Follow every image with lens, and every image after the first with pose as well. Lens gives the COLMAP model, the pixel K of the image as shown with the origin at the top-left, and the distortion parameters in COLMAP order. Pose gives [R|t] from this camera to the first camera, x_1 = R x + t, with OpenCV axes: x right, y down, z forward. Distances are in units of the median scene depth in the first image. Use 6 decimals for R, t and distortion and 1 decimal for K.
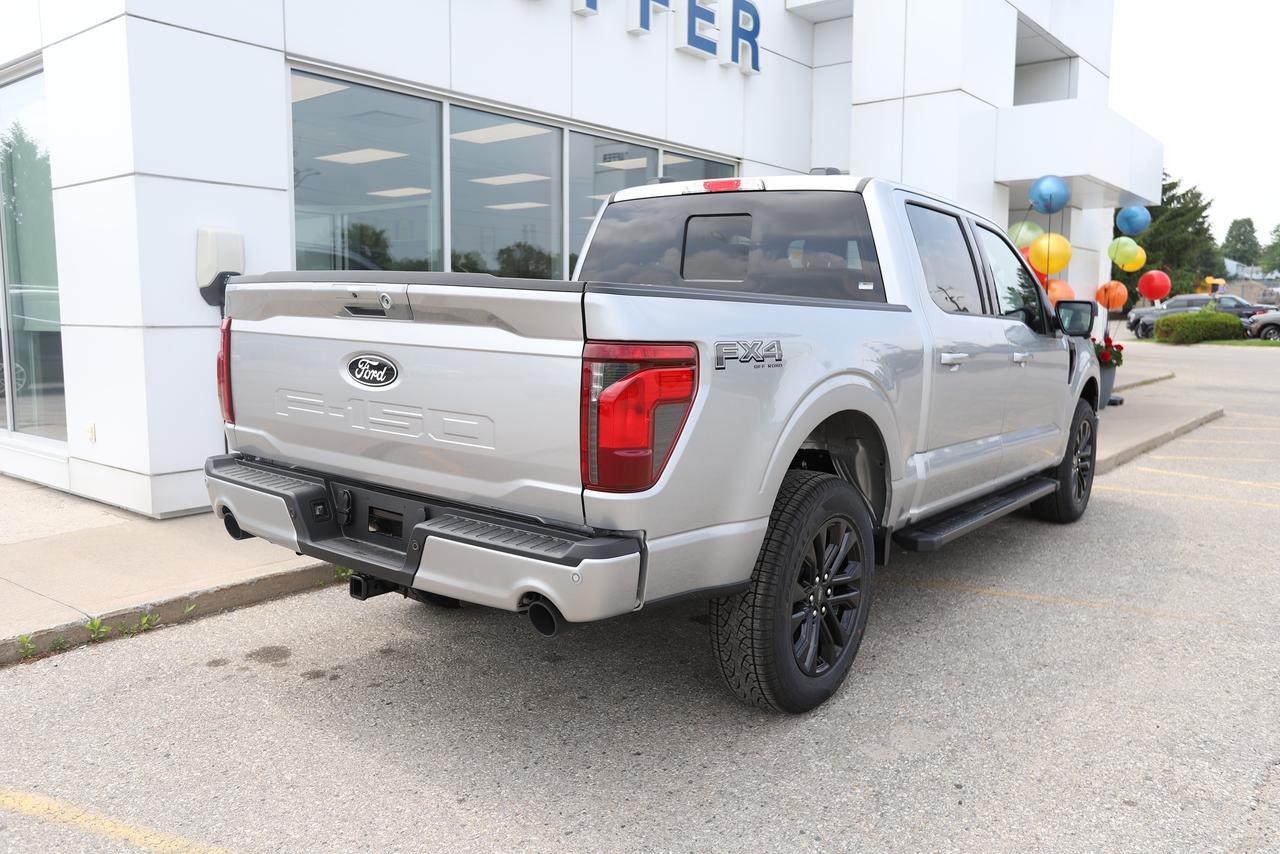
lens RADIAL K [[966.1, 0, 640.0], [0, 966.1, 427.0], [0, 0, 1]] dist [-0.046395, 0.075054]
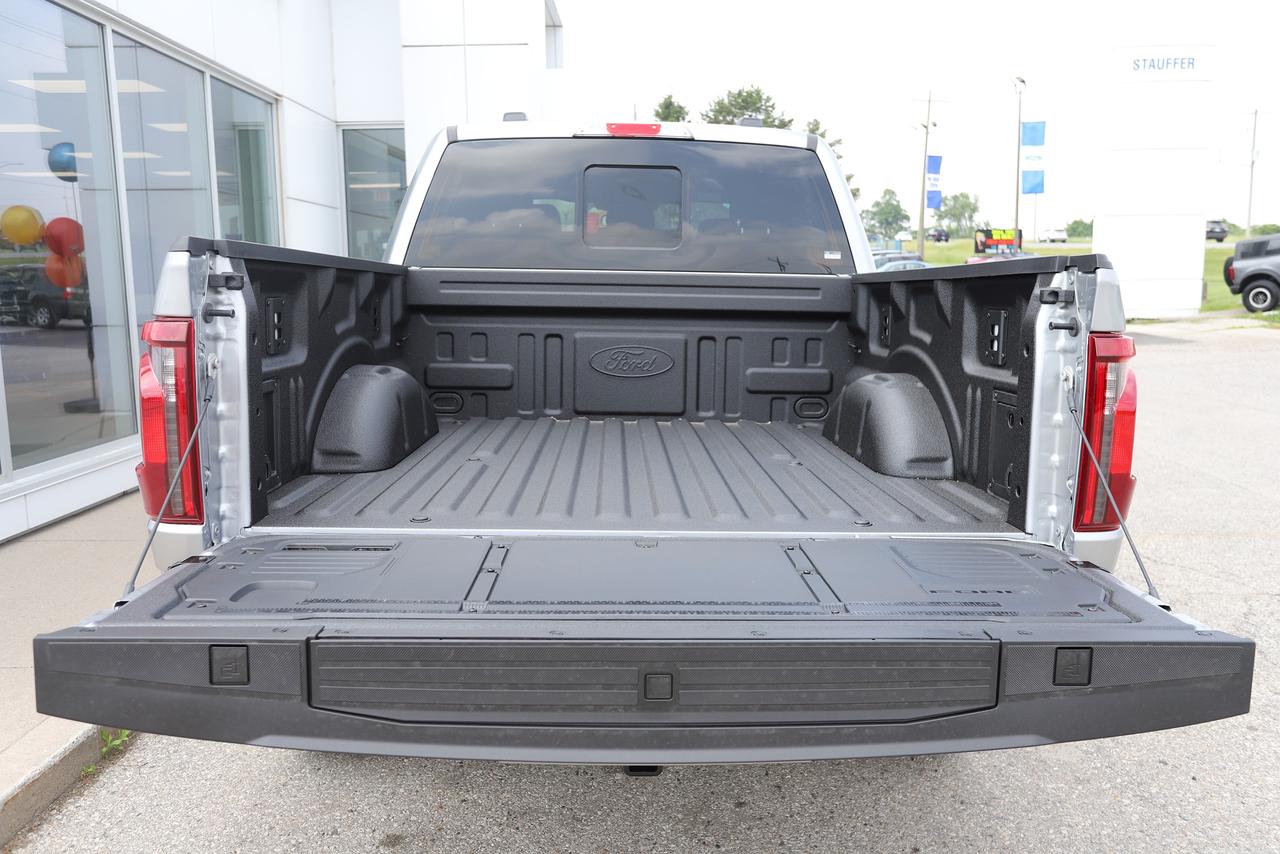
lens RADIAL K [[991.2, 0, 646.4], [0, 991.2, 423.7], [0, 0, 1]] dist [-0.046540, 0.083114]
pose [[0.777878, -0.104490, 0.619667, -0.635356], [0.087282, 0.994486, 0.058126, -0.075327], [-0.622324, 0.008871, 0.782709, 0.495328]]
